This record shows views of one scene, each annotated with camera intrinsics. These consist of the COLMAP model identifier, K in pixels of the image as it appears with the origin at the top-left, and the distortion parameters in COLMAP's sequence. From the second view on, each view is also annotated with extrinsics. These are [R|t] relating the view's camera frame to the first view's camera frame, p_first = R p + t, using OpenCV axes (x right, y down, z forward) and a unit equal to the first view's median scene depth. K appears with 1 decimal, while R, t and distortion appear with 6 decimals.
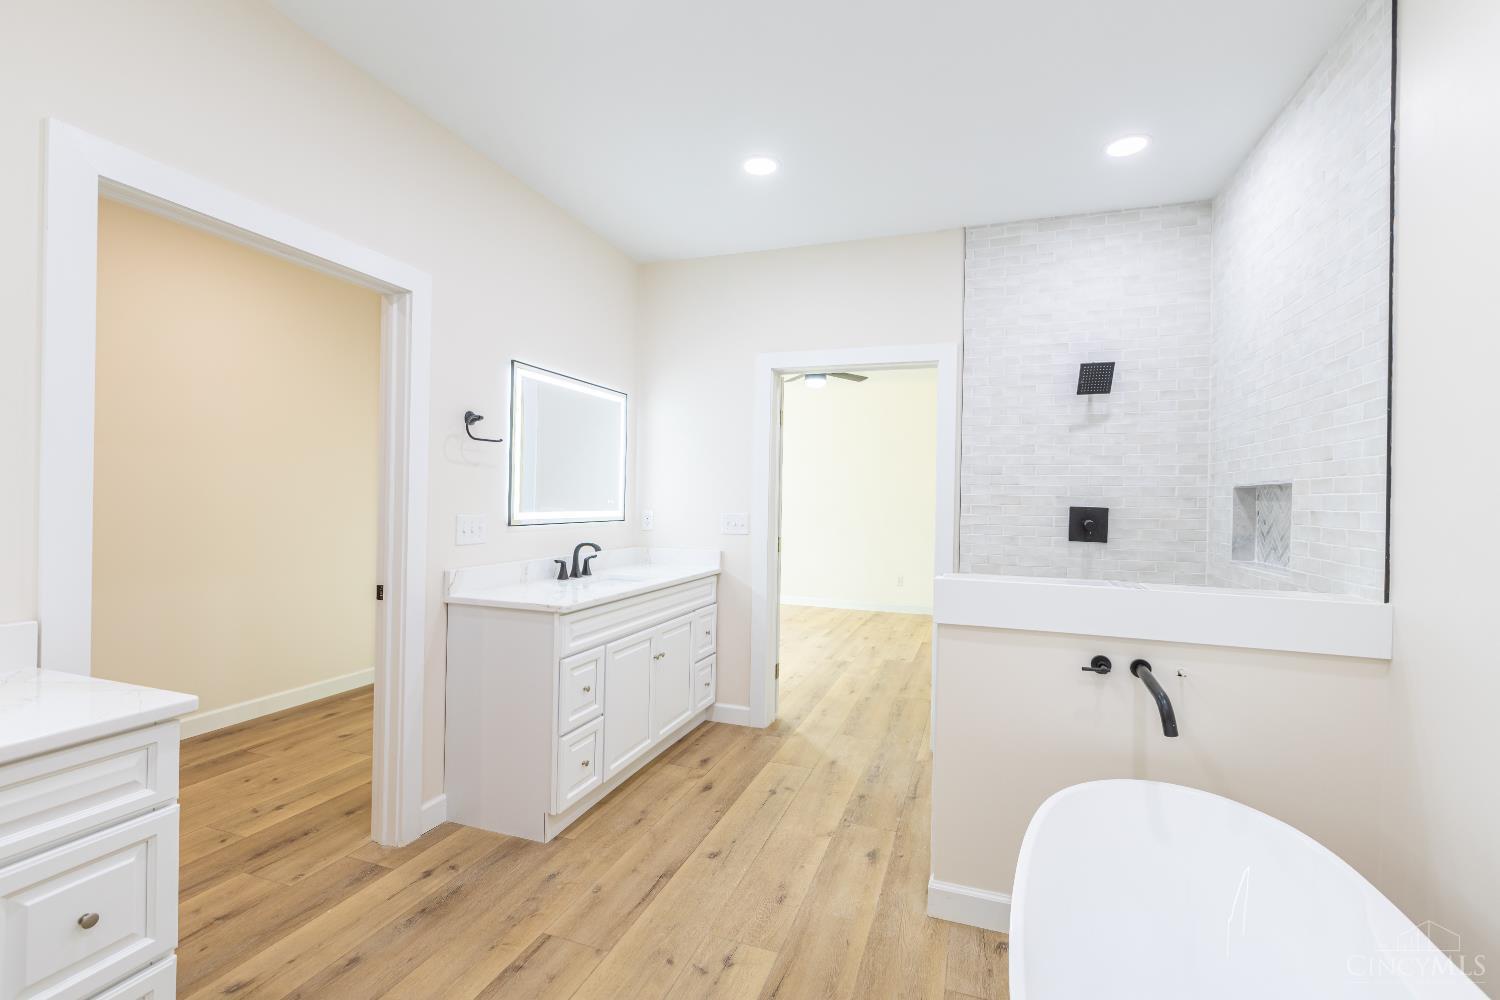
lens RADIAL K [[684.9, 0, 743.0], [0, 684.9, 497.9], [0, 0, 1]] dist [-0.000234, -0.001491]
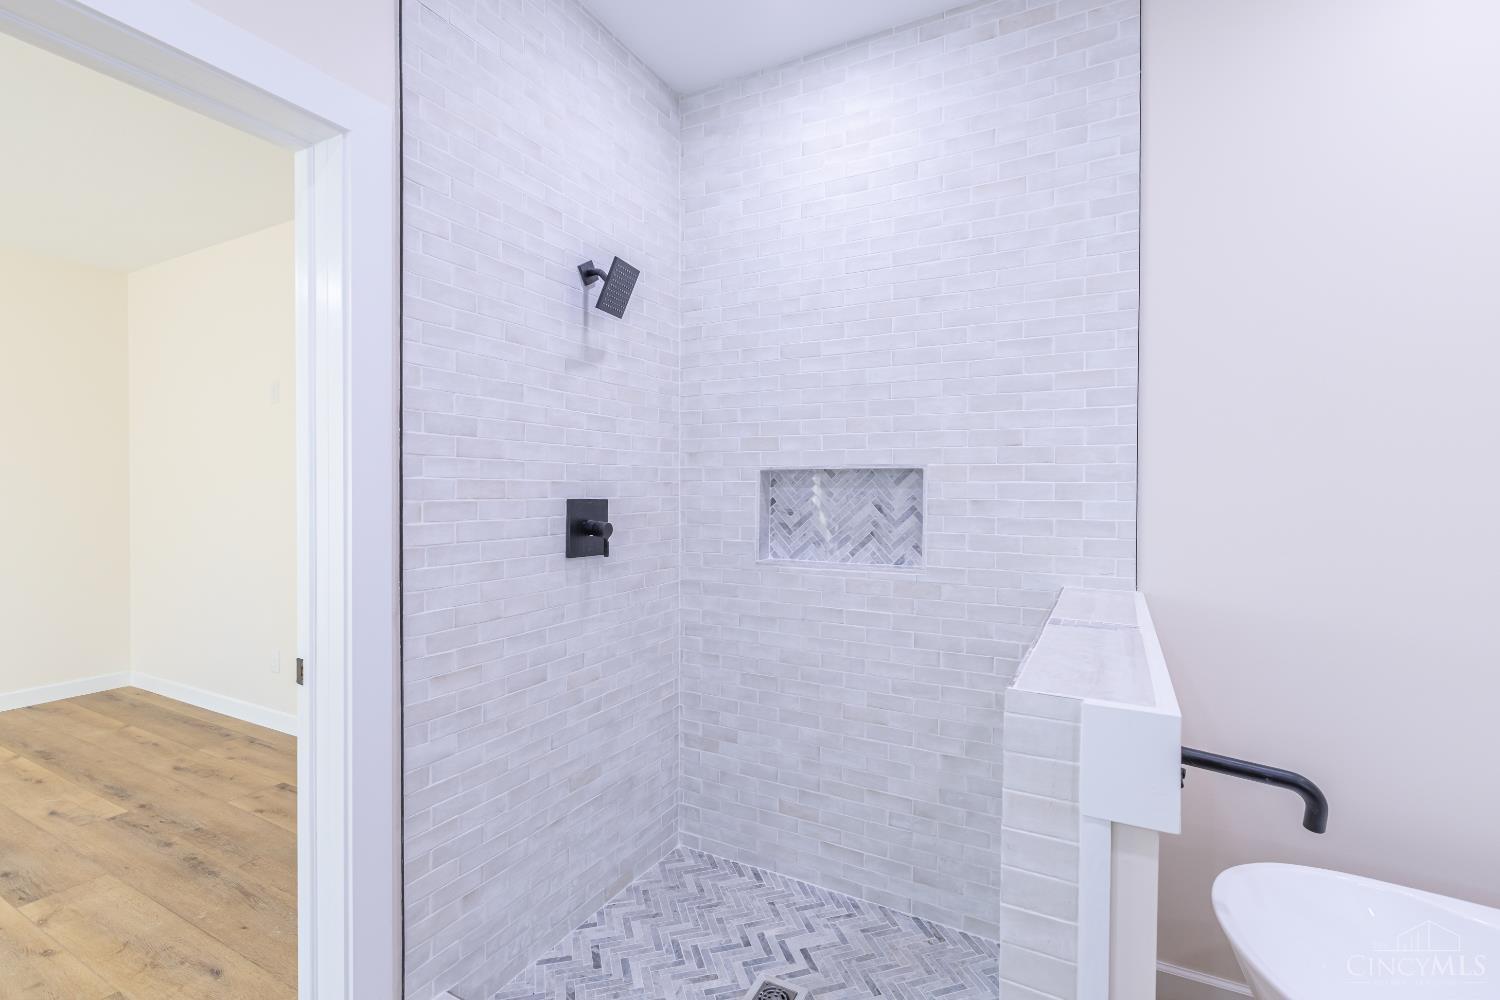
lens RADIAL K [[684.9, 0, 749.5], [0, 684.9, 498.0], [0, 0, 1]] dist [-0.000234, -0.001491]
pose [[0.140655, -0.030970, 0.989574, -0.076384], [-0.005231, 0.999473, 0.032023, -0.007840], [-0.990045, -0.009680, 0.140419, 0.772250]]
